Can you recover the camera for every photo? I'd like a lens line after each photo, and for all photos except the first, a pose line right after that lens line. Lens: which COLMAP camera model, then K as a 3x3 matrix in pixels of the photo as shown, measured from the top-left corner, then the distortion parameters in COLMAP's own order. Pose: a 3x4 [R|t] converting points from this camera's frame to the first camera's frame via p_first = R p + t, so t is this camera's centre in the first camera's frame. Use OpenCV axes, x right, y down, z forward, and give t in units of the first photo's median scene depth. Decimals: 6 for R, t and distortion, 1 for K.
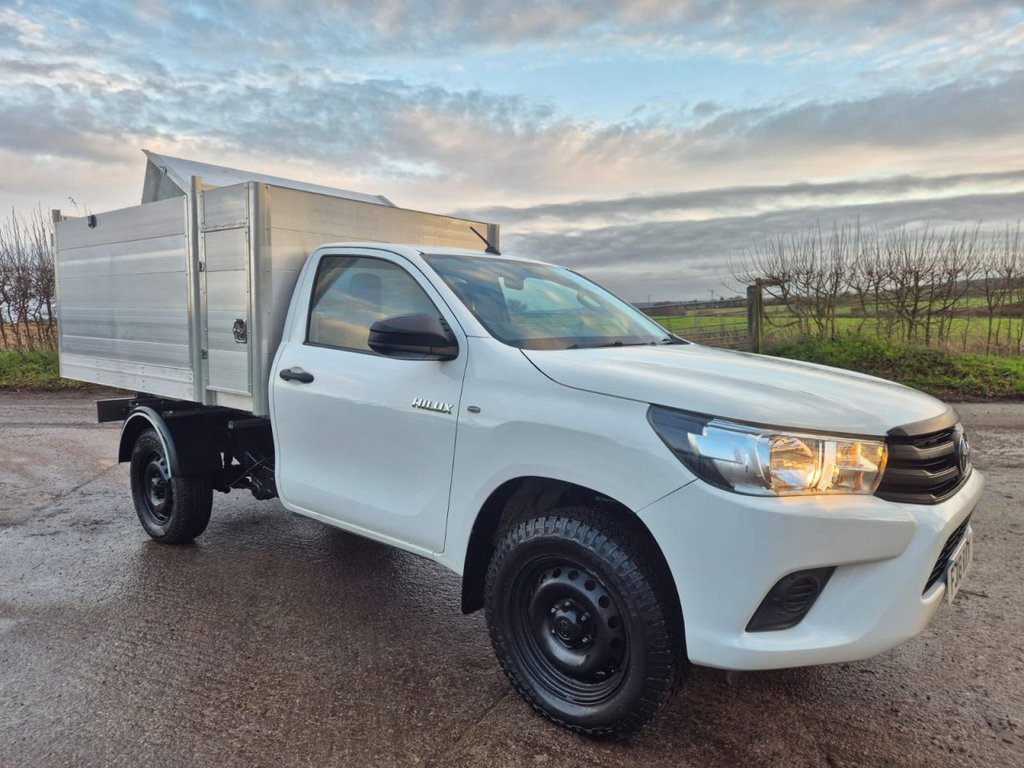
lens RADIAL K [[684.6, 0, 505.5], [0, 684.6, 380.0], [0, 0, 1]] dist [0.065138, -0.048677]
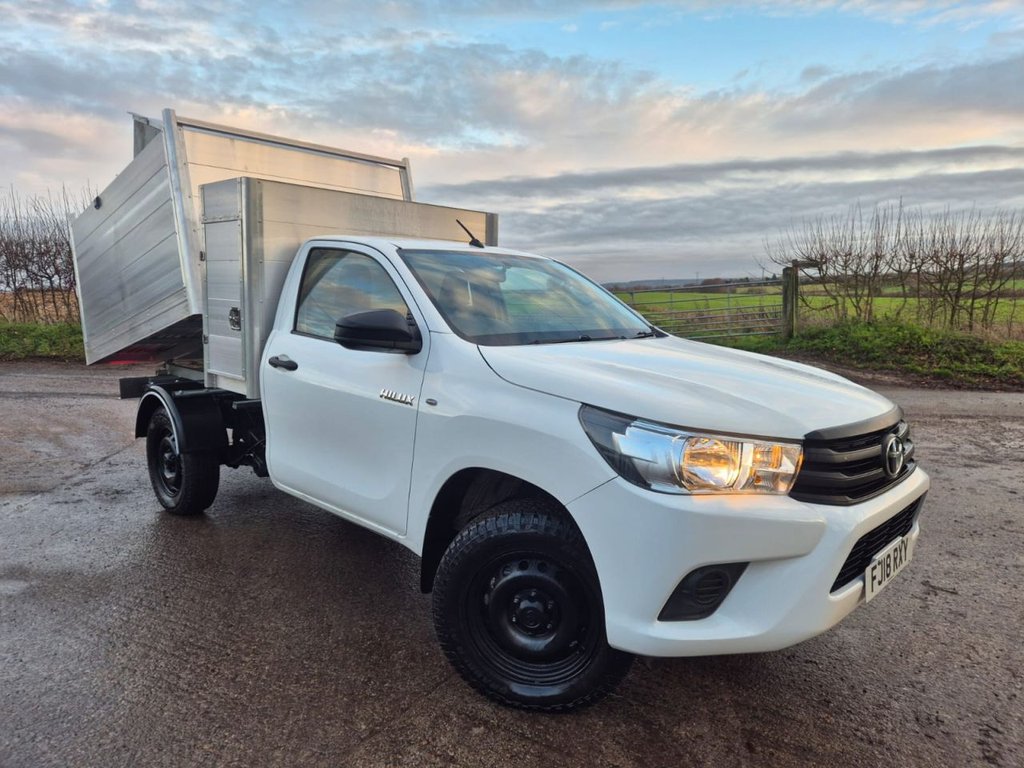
lens RADIAL K [[680.9, 0, 514.4], [0, 680.9, 379.9], [0, 0, 1]] dist [0.074044, -0.055696]
pose [[0.998376, 0.020151, -0.053290, 0.101254], [-0.018188, 0.999147, 0.037062, -0.024682], [0.053992, -0.036032, 0.997891, -0.028400]]
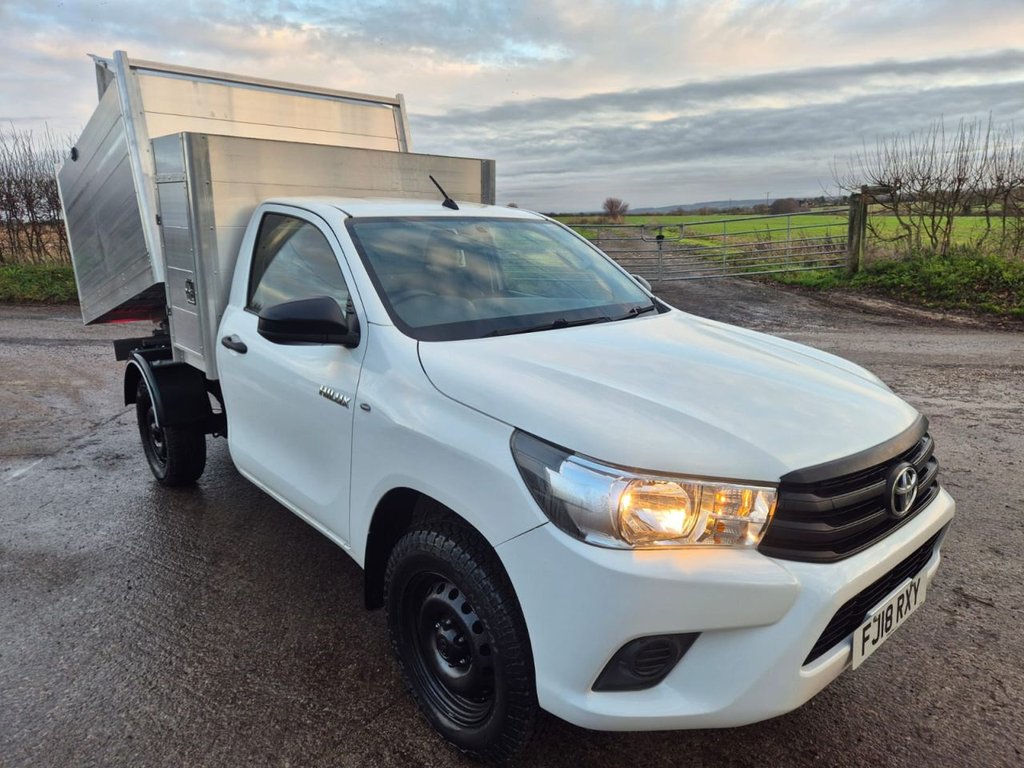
lens RADIAL K [[679.6, 0, 518.0], [0, 679.6, 388.3], [0, 0, 1]] dist [0.078817, -0.062668]
pose [[0.990935, 0.032440, -0.130367, 0.205086], [-0.011927, 0.987819, 0.155151, -0.095132], [0.133812, -0.152190, 0.979251, 0.100395]]
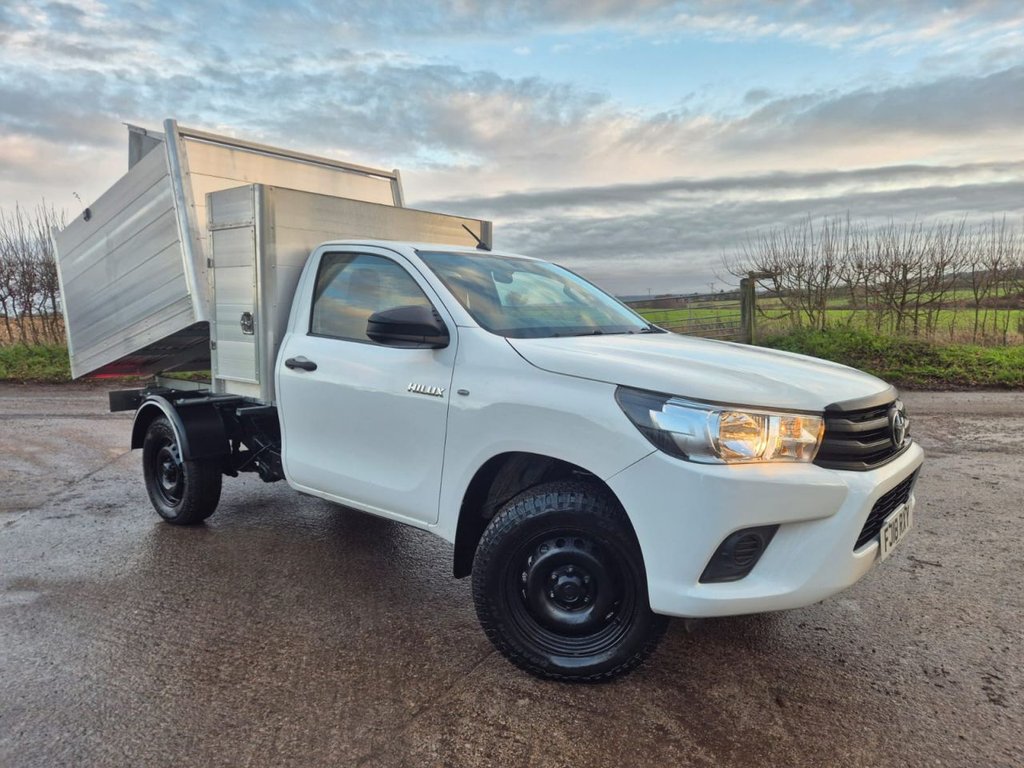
lens RADIAL K [[680.9, 0, 514.4], [0, 680.9, 379.9], [0, 0, 1]] dist [0.074044, -0.055696]
pose [[0.999942, -0.003916, 0.009999, 0.018390], [0.003816, 0.999943, 0.009940, 0.008502], [-0.010038, -0.009901, 0.999901, -0.072004]]
